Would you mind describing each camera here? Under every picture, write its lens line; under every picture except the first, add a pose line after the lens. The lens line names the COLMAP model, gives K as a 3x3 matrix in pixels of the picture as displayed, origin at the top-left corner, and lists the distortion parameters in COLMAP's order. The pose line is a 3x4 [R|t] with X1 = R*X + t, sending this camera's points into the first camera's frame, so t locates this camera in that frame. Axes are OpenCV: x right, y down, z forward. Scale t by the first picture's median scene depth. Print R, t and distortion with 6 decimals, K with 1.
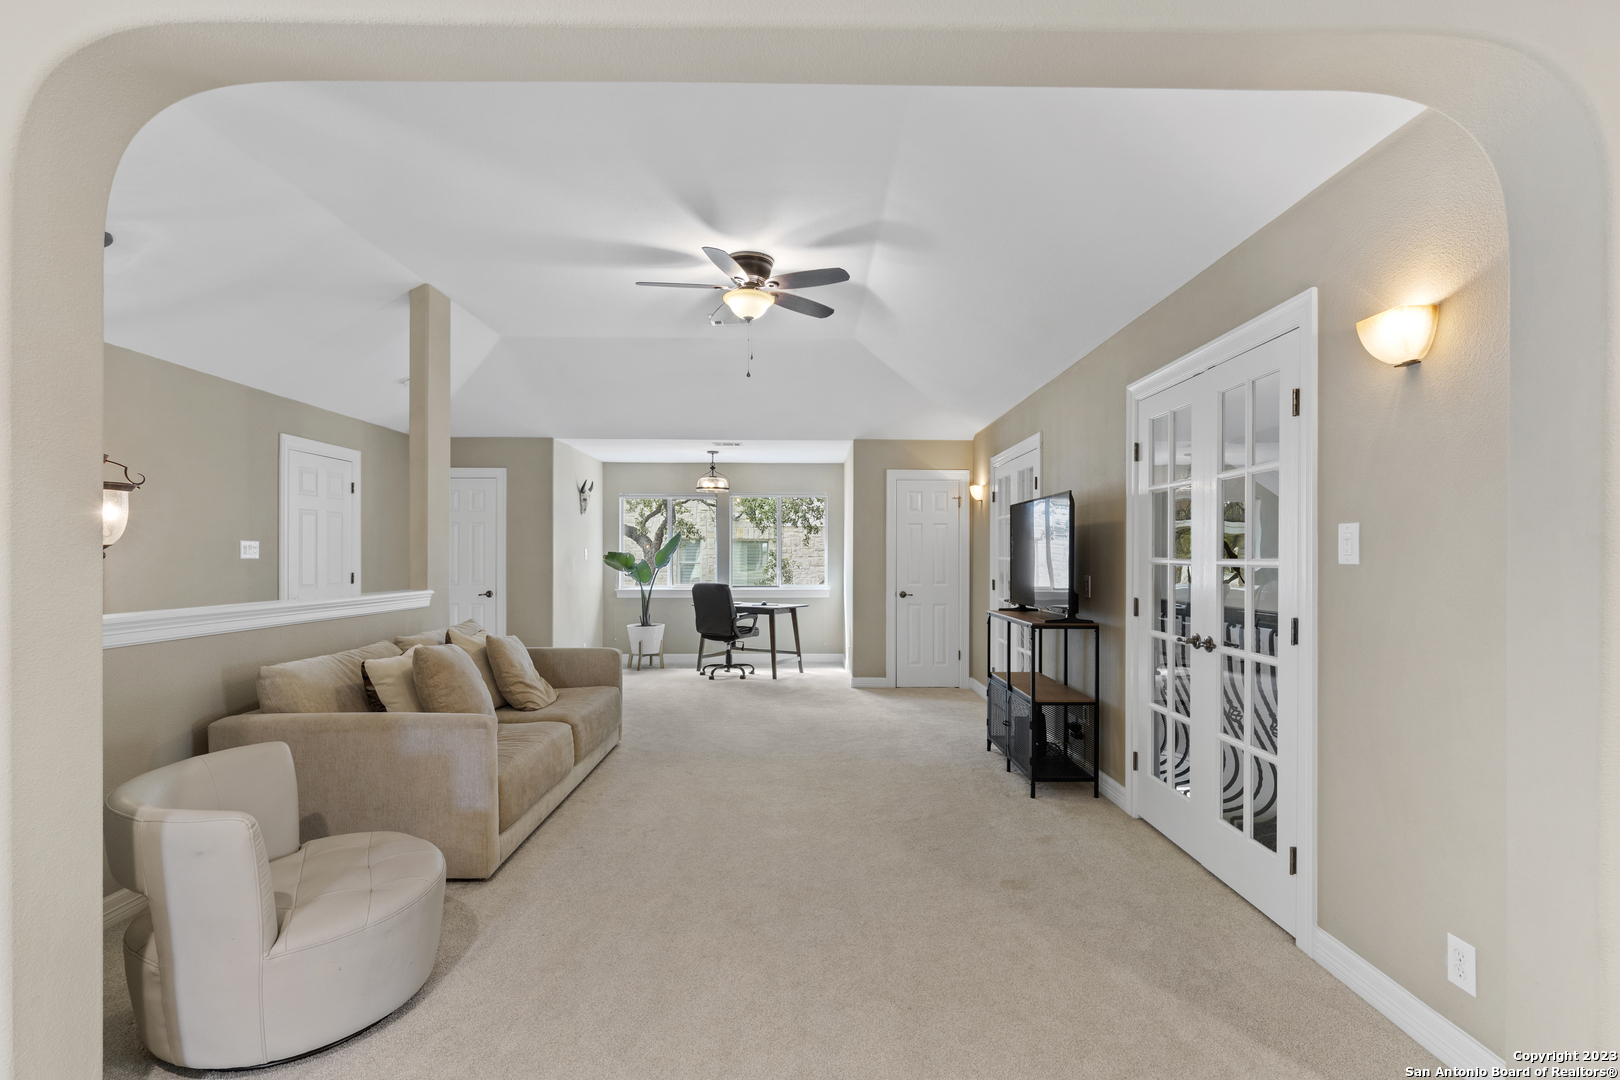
lens RADIAL K [[789.9, 0, 811.6], [0, 789.9, 564.1], [0, 0, 1]] dist [-0.000154, -0.000008]
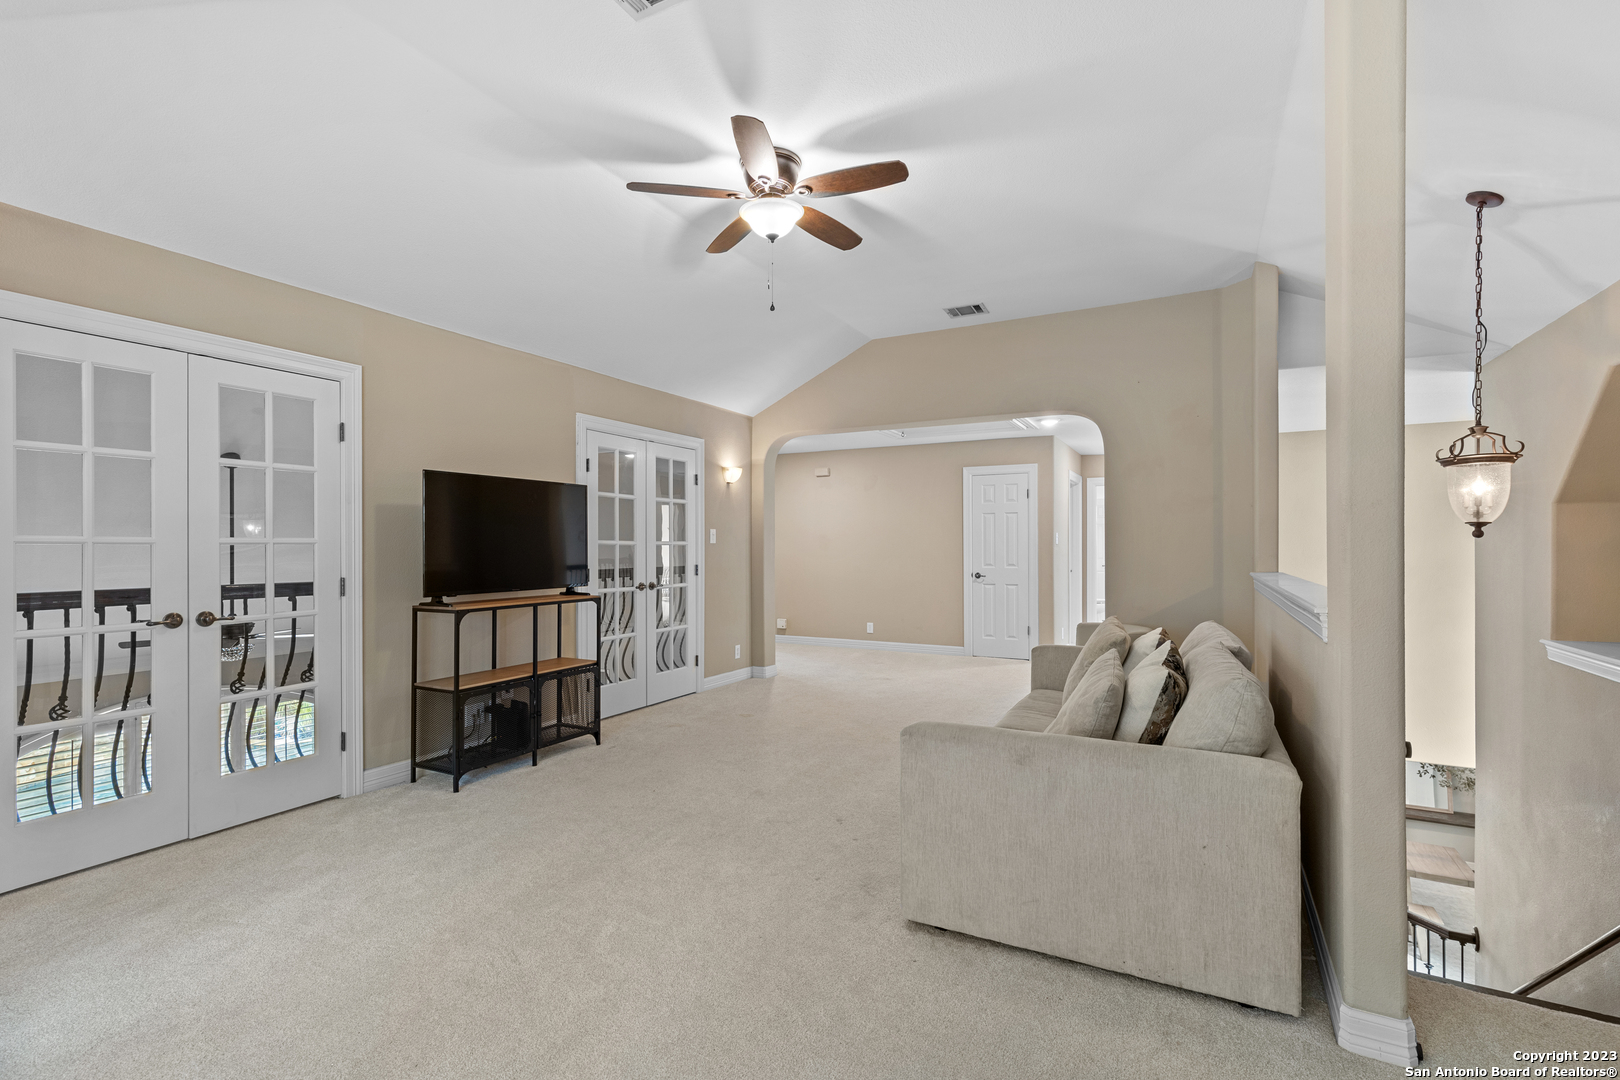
lens RADIAL K [[740.4, 0, 810.0], [0, 740.4, 540.0], [0, 0, 1]] dist [0.000091, -0.000323]
pose [[-0.881874, -0.000287, 0.471486, -0.726135], [0.000257, 0.999999, 0.001089, -0.011752], [-0.471486, 0.001082, -0.881873, 2.566203]]
